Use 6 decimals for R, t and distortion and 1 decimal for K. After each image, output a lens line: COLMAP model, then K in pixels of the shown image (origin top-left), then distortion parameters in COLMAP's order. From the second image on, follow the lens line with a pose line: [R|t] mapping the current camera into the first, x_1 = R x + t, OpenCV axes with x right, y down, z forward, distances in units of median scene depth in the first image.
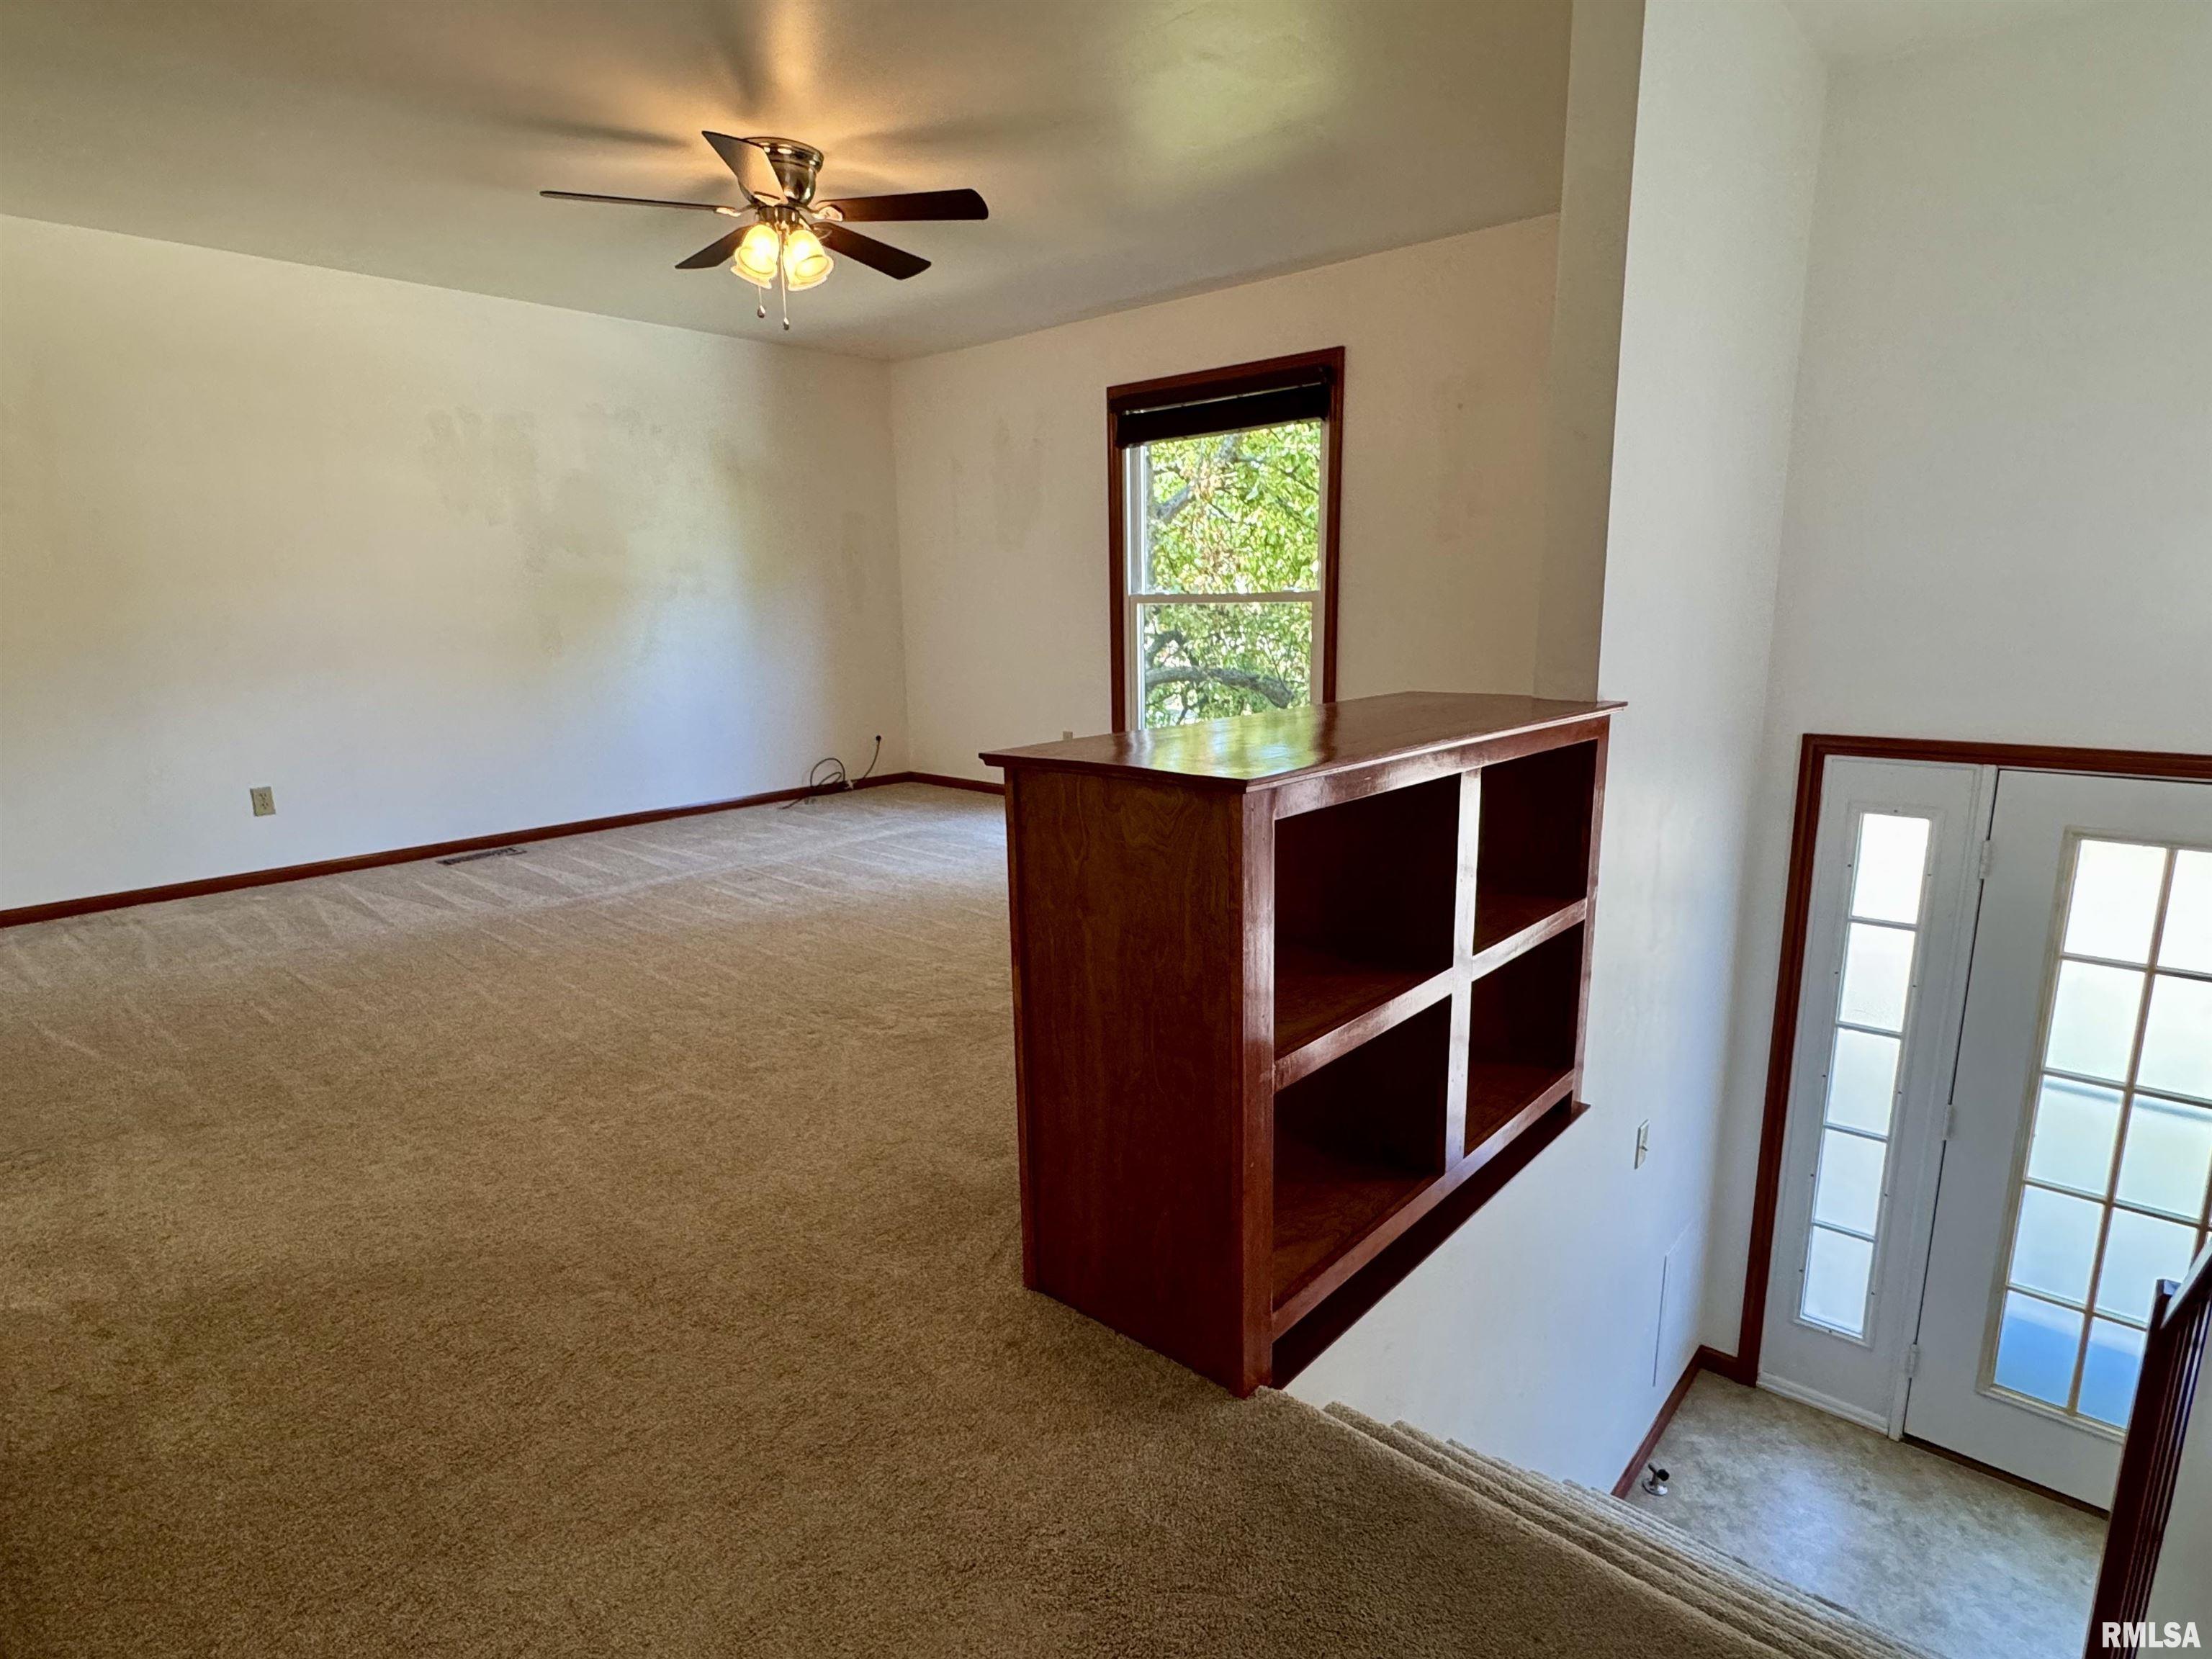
lens RADIAL K [[1158.4, 0, 1105.4], [0, 1158.4, 834.4], [0, 0, 1]] dist [-0.002714, 0.001361]
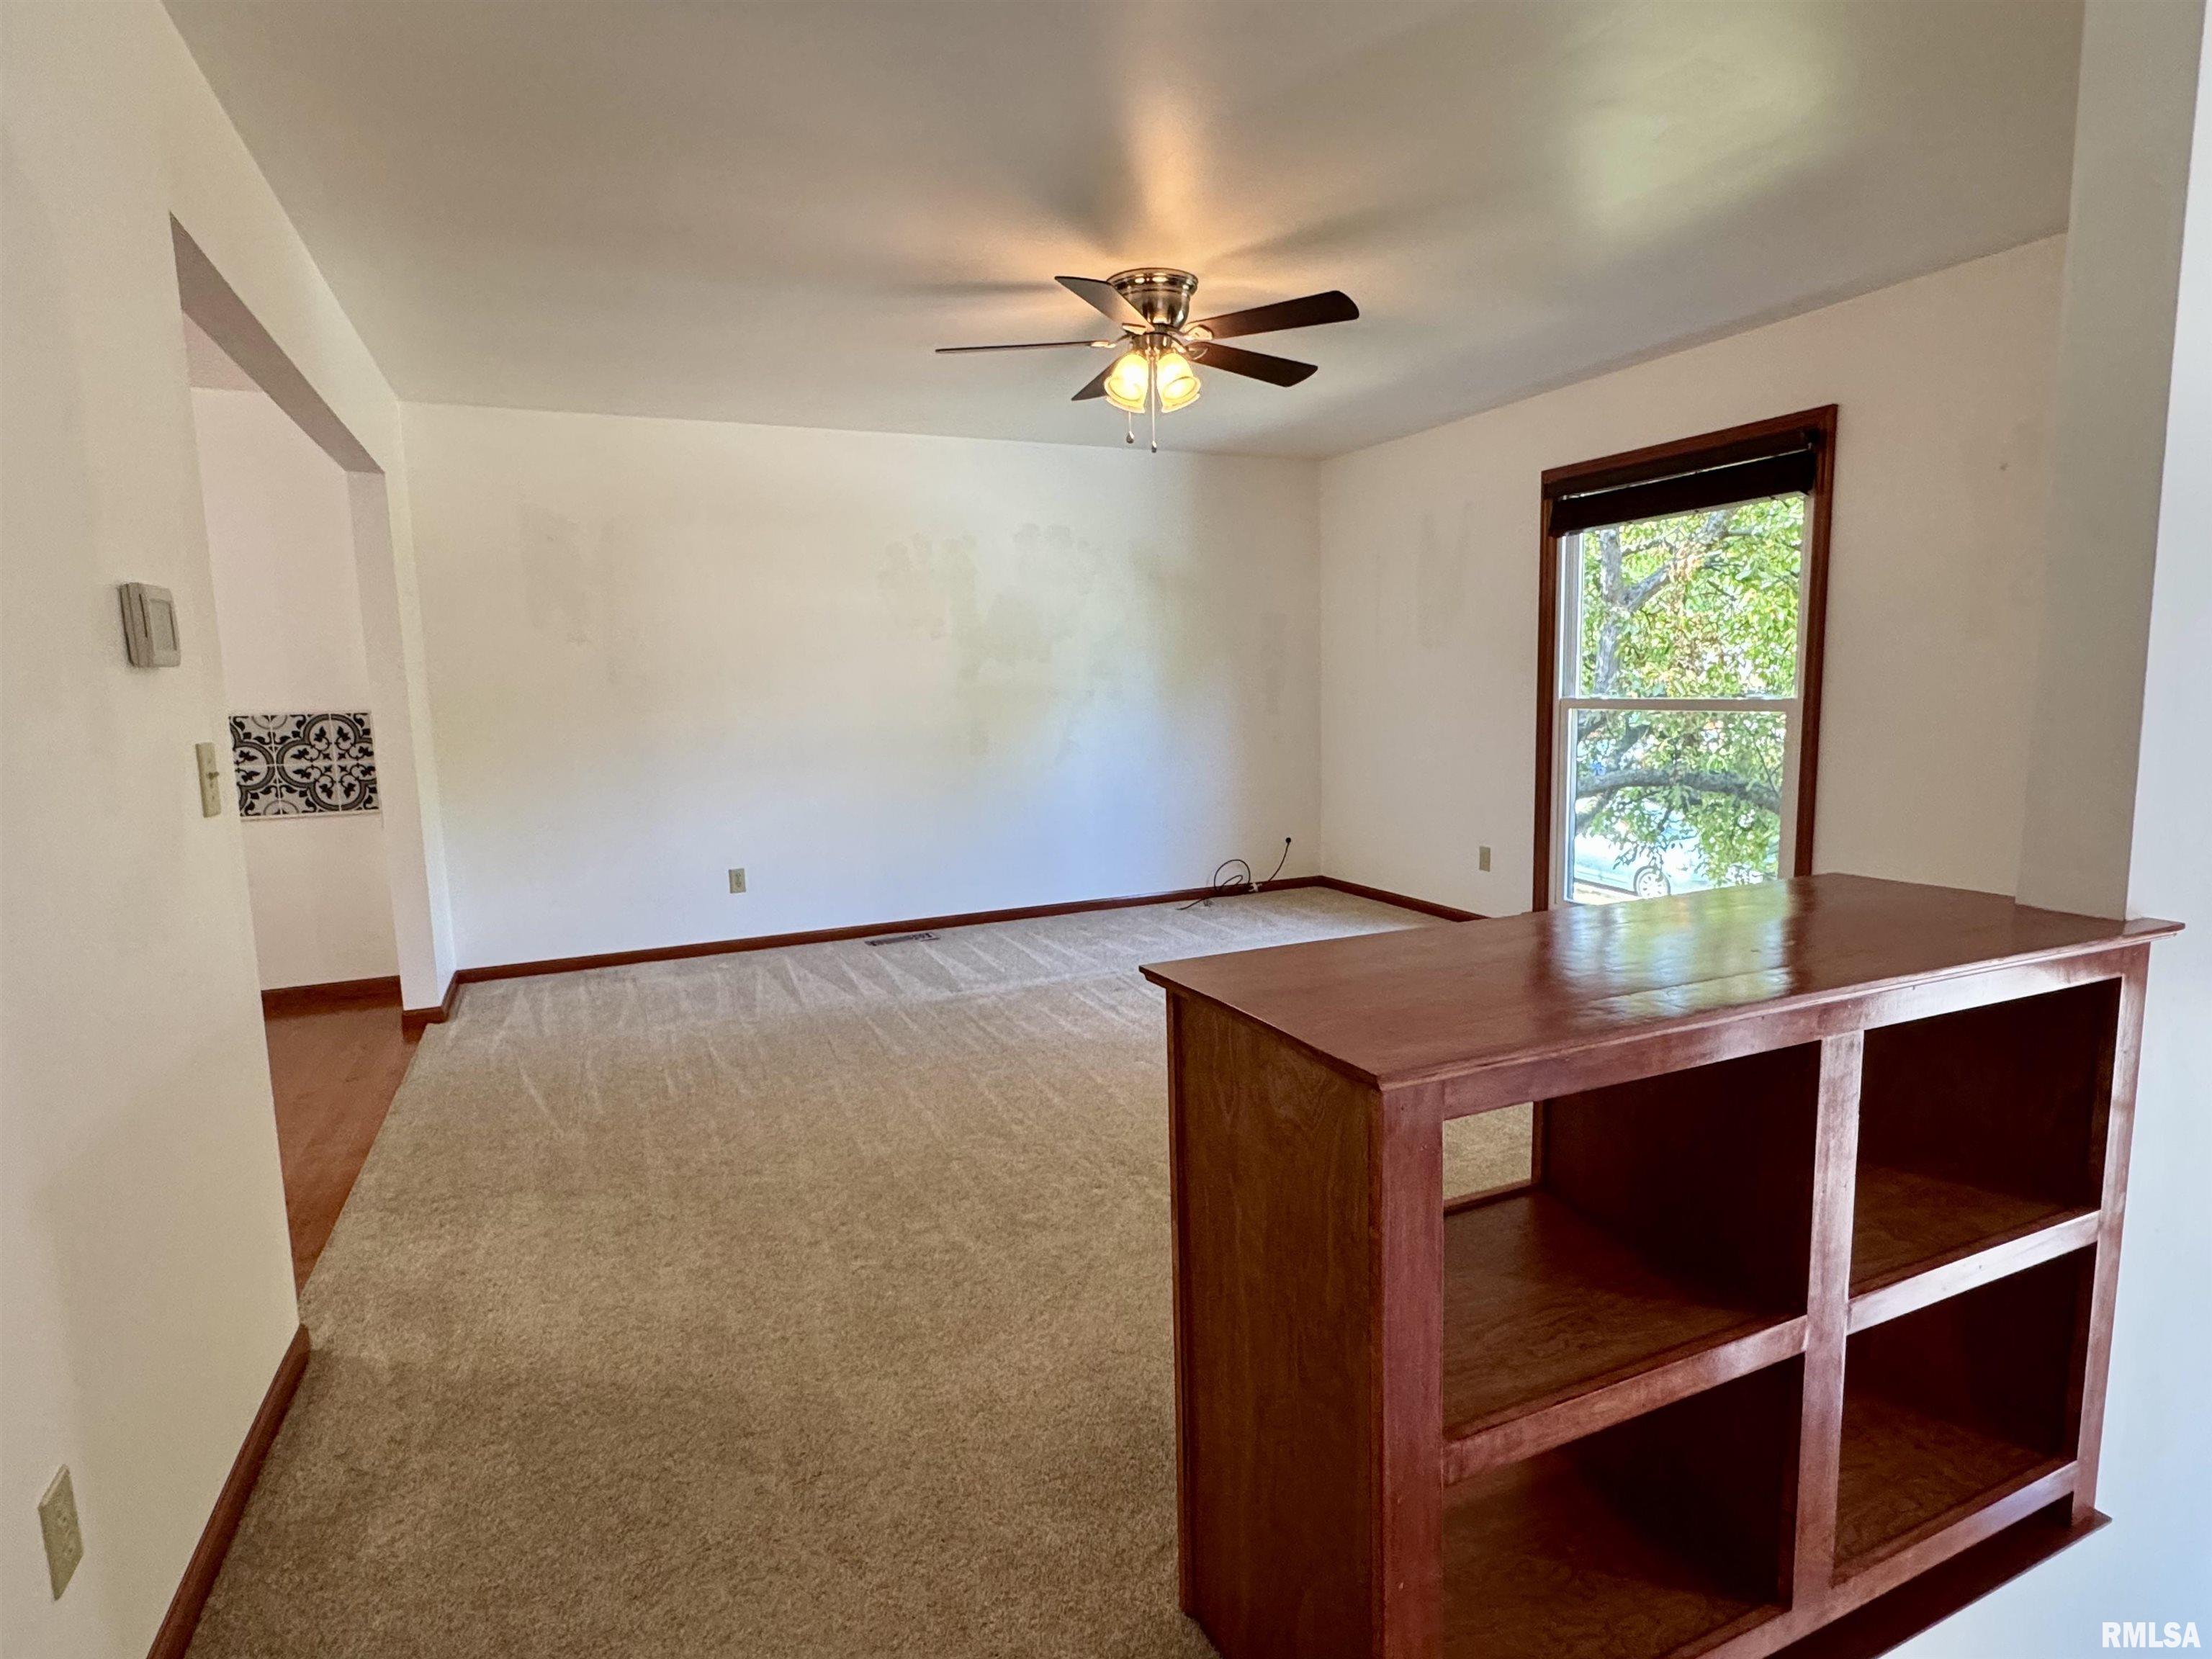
lens RADIAL K [[1158.4, 0, 1106.5], [0, 1158.4, 834.0], [0, 0, 1]] dist [-0.002714, 0.001361]
pose [[0.916156, 0.045736, -0.398205, 0.105947], [-0.070641, 0.996342, -0.048088, -0.064641], [0.394549, 0.072185, 0.916035, 0.106271]]
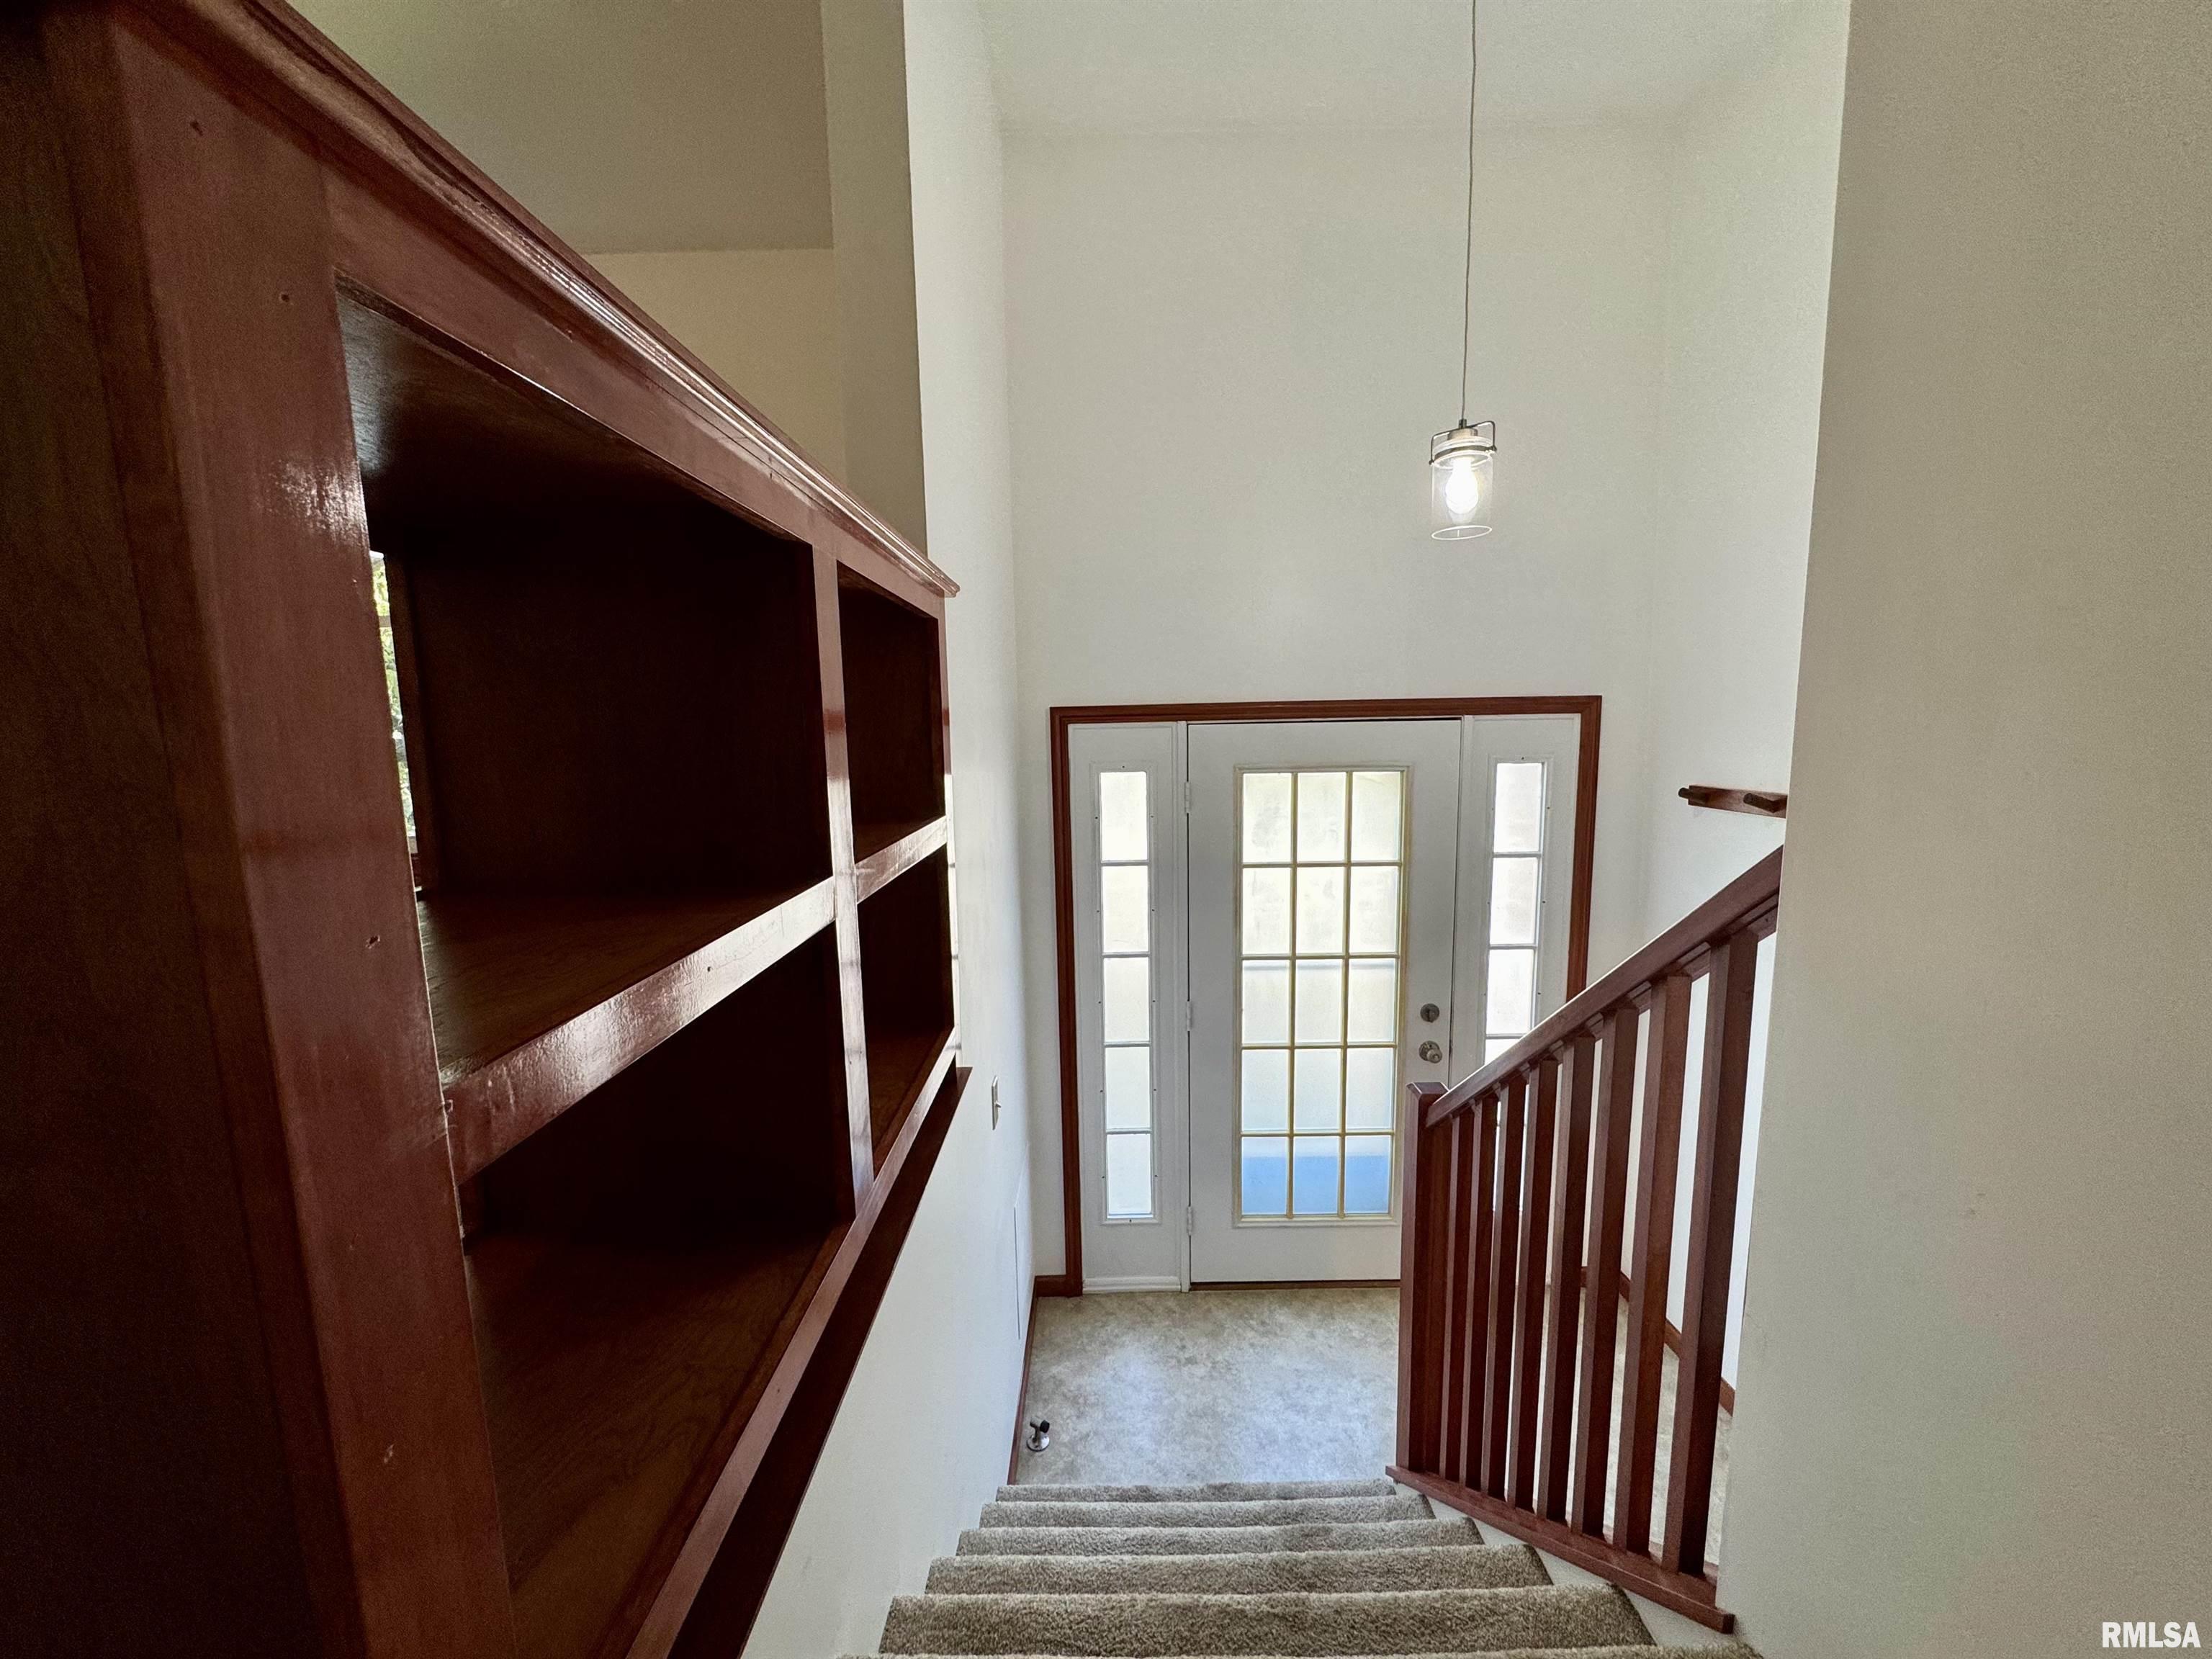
lens RADIAL K [[885.2, 0, 1105.6], [0, 885.2, 832.9], [0, 0, 1]] dist [-0.003688, 0.000826]
pose [[0.750566, -0.083957, 0.655441, 0.060837], [0.140865, 0.989425, -0.034572, 0.076187], [-0.645607, 0.118278, 0.754455, 0.324114]]
